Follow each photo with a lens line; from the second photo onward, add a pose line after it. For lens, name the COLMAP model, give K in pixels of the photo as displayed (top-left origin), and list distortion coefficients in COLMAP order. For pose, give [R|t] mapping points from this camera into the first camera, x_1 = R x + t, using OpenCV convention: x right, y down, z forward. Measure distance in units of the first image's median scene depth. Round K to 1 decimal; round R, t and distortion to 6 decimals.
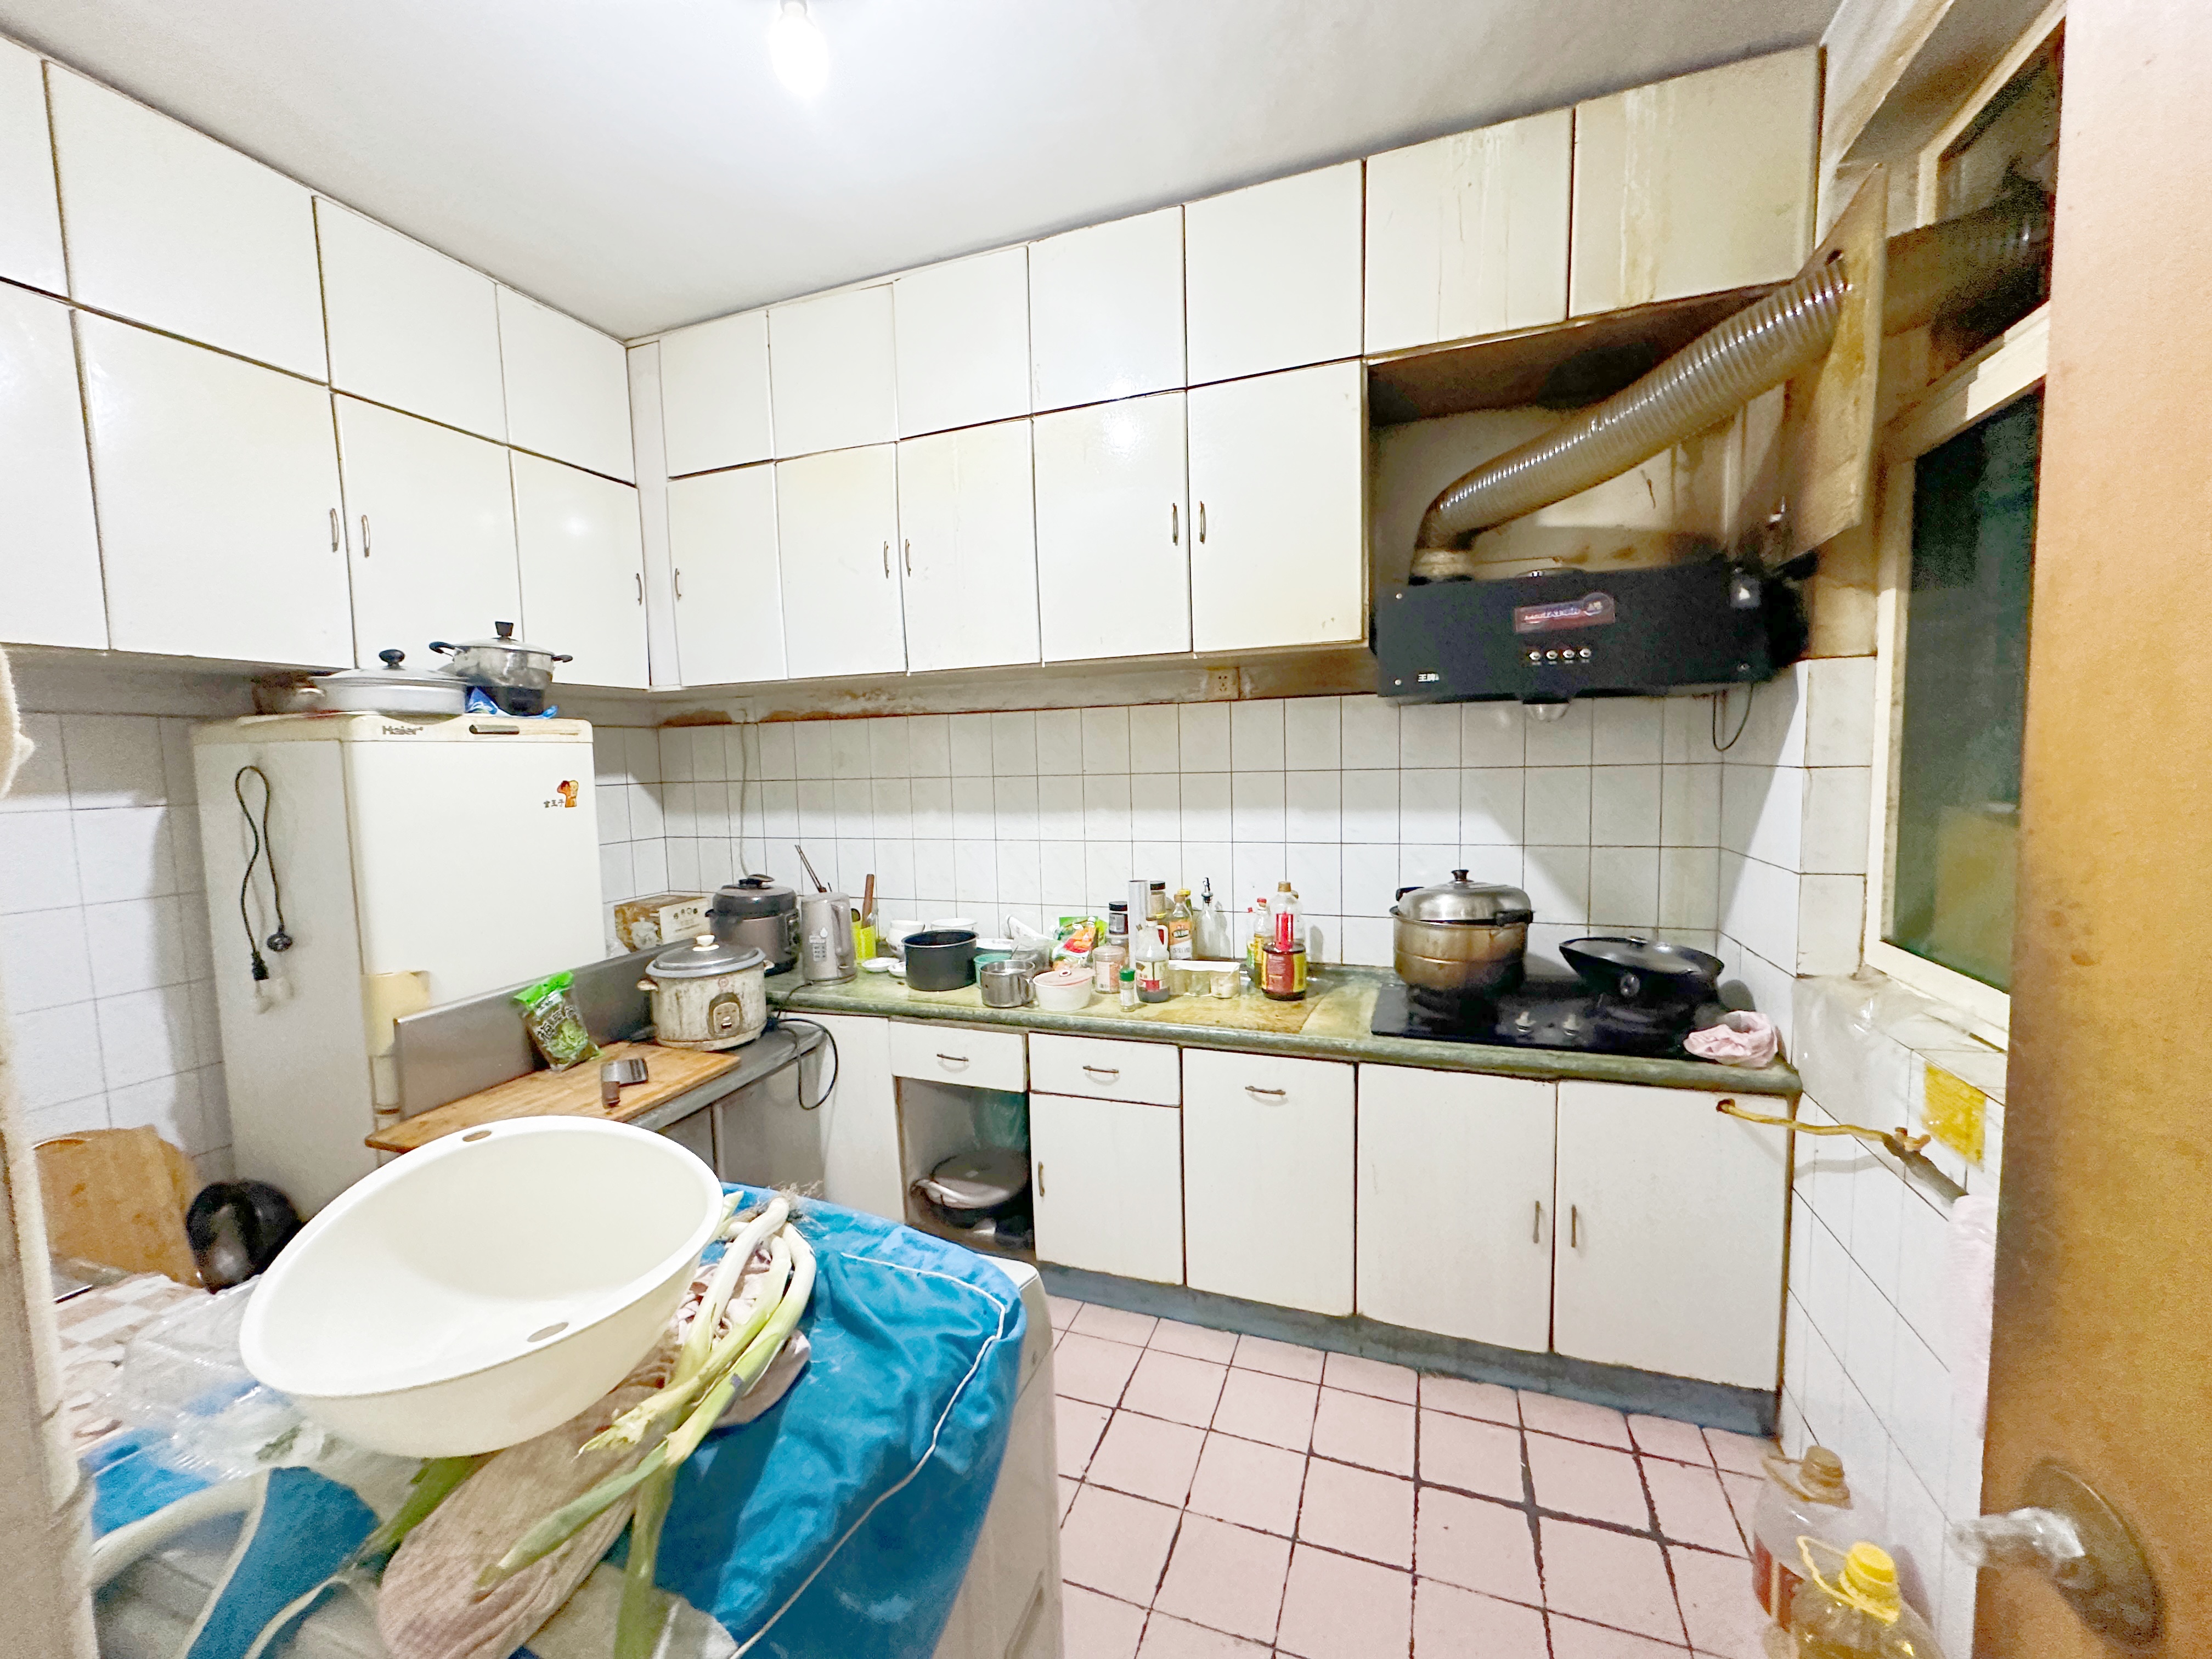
lens RADIAL K [[885.0, 0, 1108.0], [0, 885.0, 832.9], [0, 0, 1]] dist [0.002223, 0.000150]
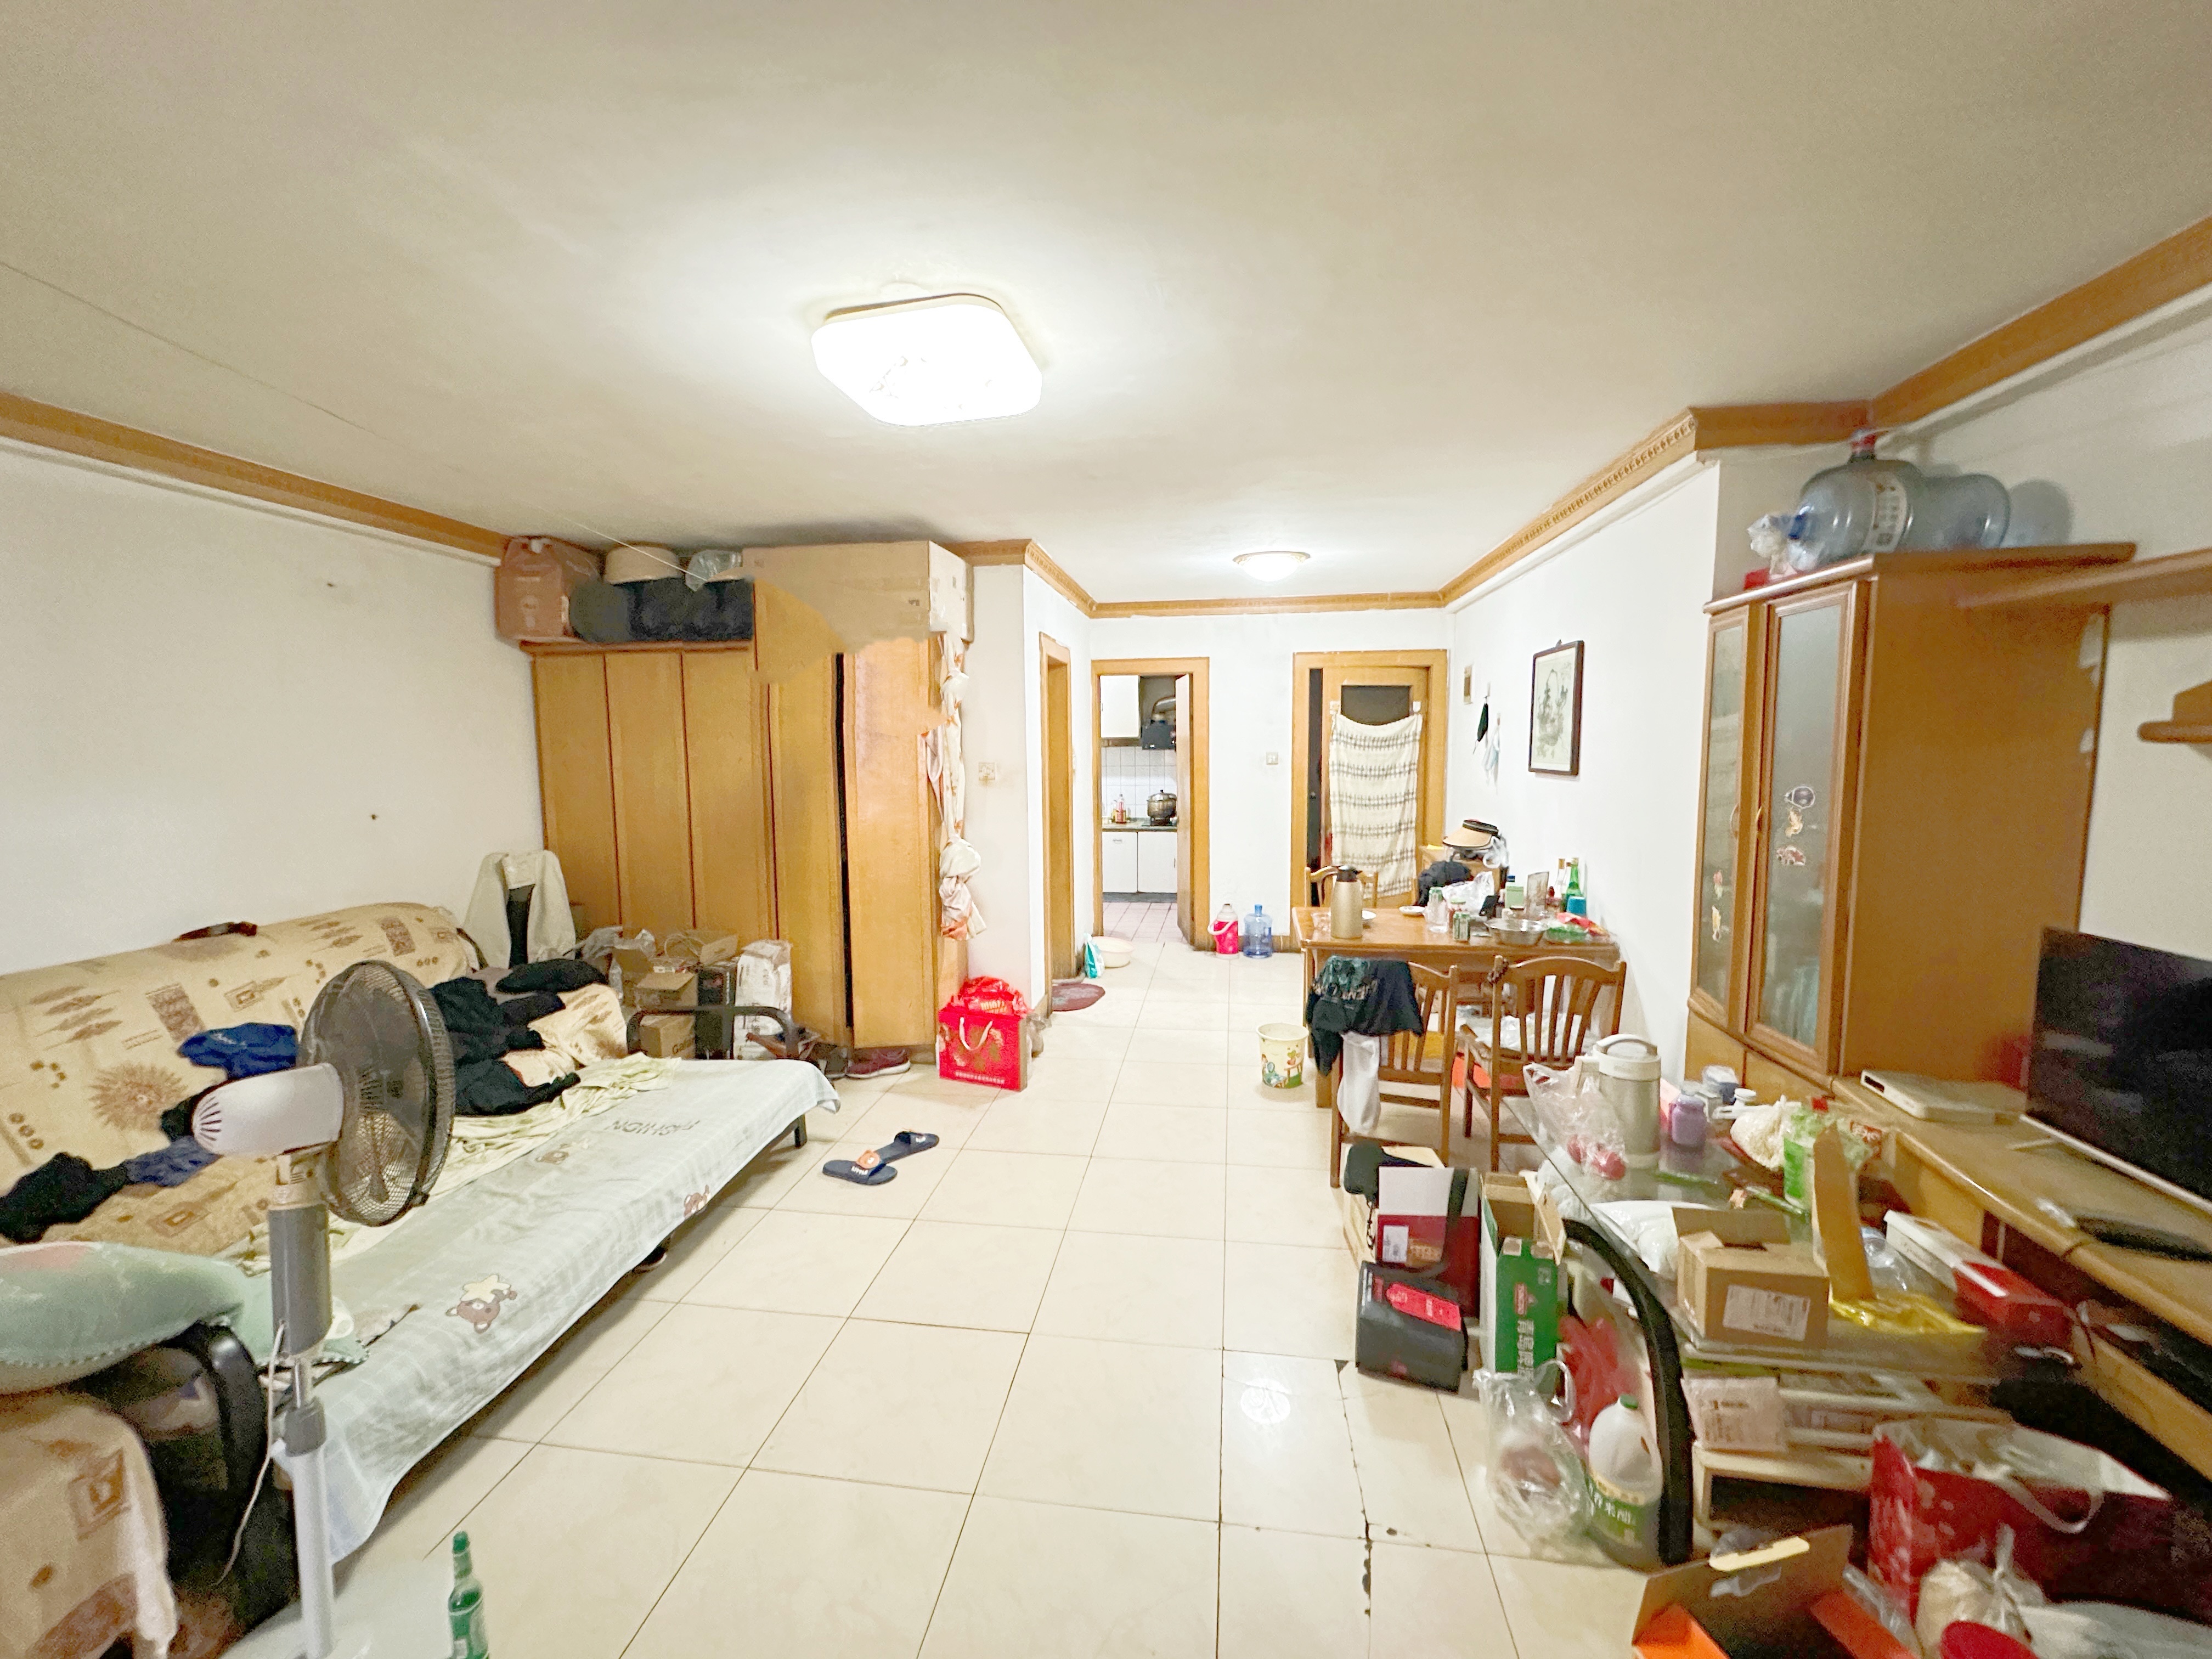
lens RADIAL K [[885.0, 0, 1086.4], [0, 885.0, 829.8], [0, 0, 1]] dist [0.002223, 0.000150]
pose [[0.983565, -0.003474, 0.180519, -0.657959], [0.002225, 0.999972, 0.007118, 0.183993], [-0.180539, -0.006600, 0.983546, -2.824382]]
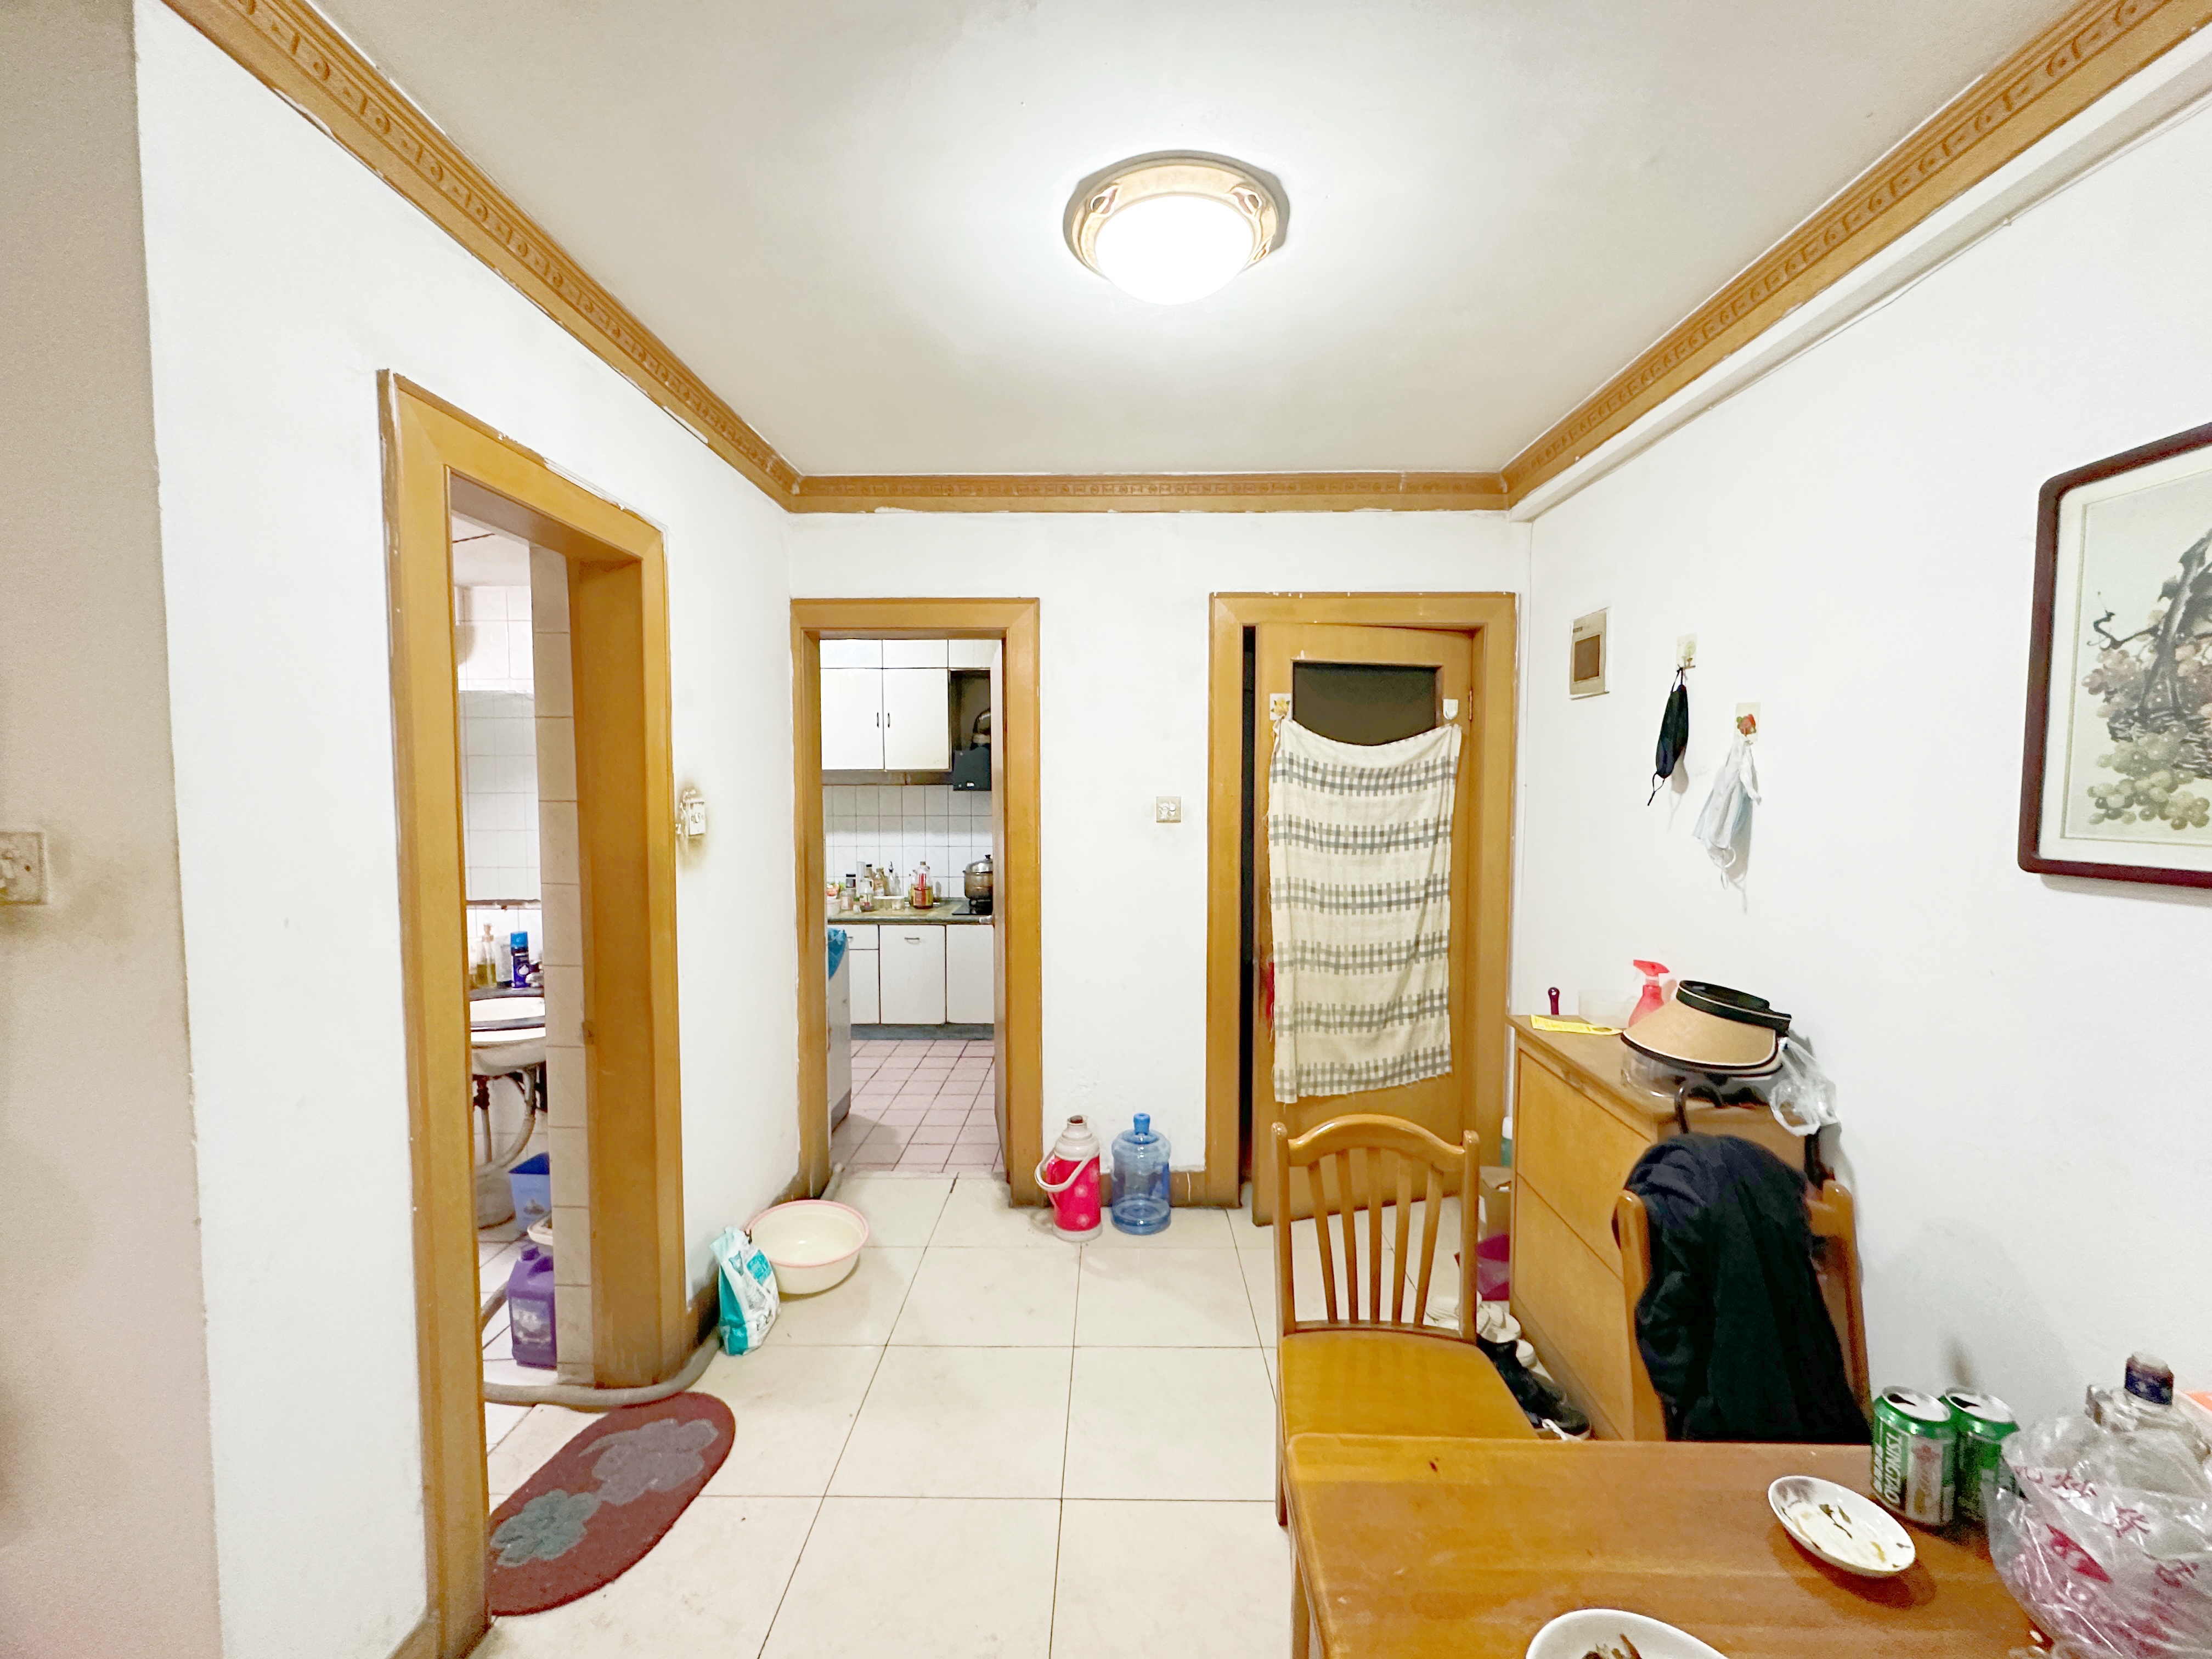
lens RADIAL K [[885.0, 0, 1111.3], [0, 885.0, 830.1], [0, 0, 1]] dist [0.002223, 0.000150]
pose [[0.942094, 0.008812, 0.335234, -0.130368], [0.004990, 0.999176, -0.040286, 0.068956], [-0.335313, 0.039626, 0.941273, -1.475532]]
